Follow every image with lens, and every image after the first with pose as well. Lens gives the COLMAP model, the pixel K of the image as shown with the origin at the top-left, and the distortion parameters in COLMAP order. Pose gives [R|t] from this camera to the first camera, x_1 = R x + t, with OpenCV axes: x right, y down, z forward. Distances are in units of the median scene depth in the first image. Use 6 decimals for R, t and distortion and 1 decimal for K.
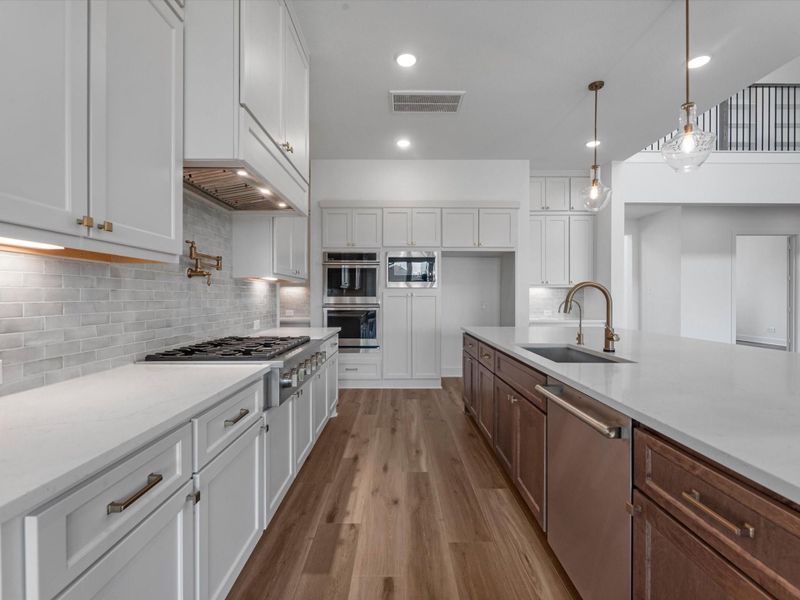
lens RADIAL K [[376.0, 0, 397.7], [0, 376.0, 303.9], [0, 0, 1]] dist [-0.000683, 0.000221]
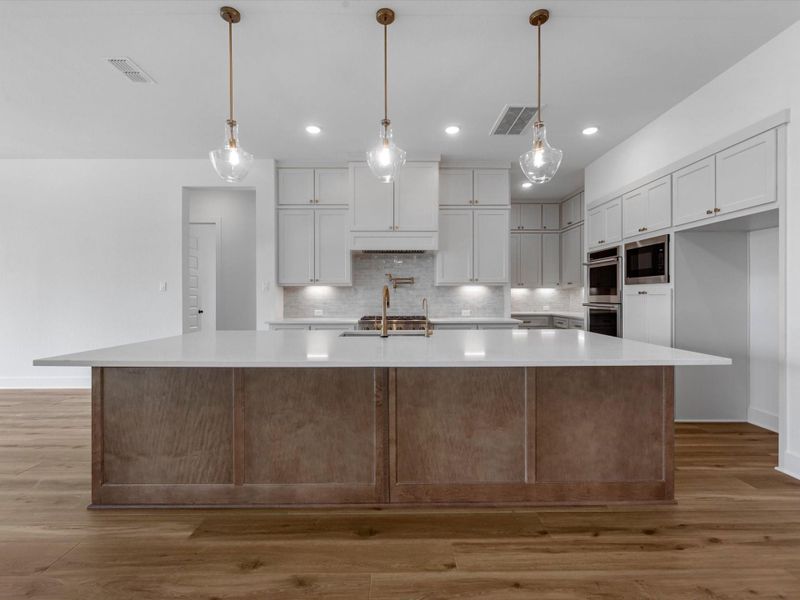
lens RADIAL K [[376.0, 0, 397.7], [0, 376.0, 303.9], [0, 0, 1]] dist [-0.000683, 0.000221]
pose [[-0.002043, 0.018372, -0.999829, 0.854905], [-0.015108, 0.999717, 0.018401, -0.006680], [0.999884, 0.015143, -0.001765, 0.473167]]
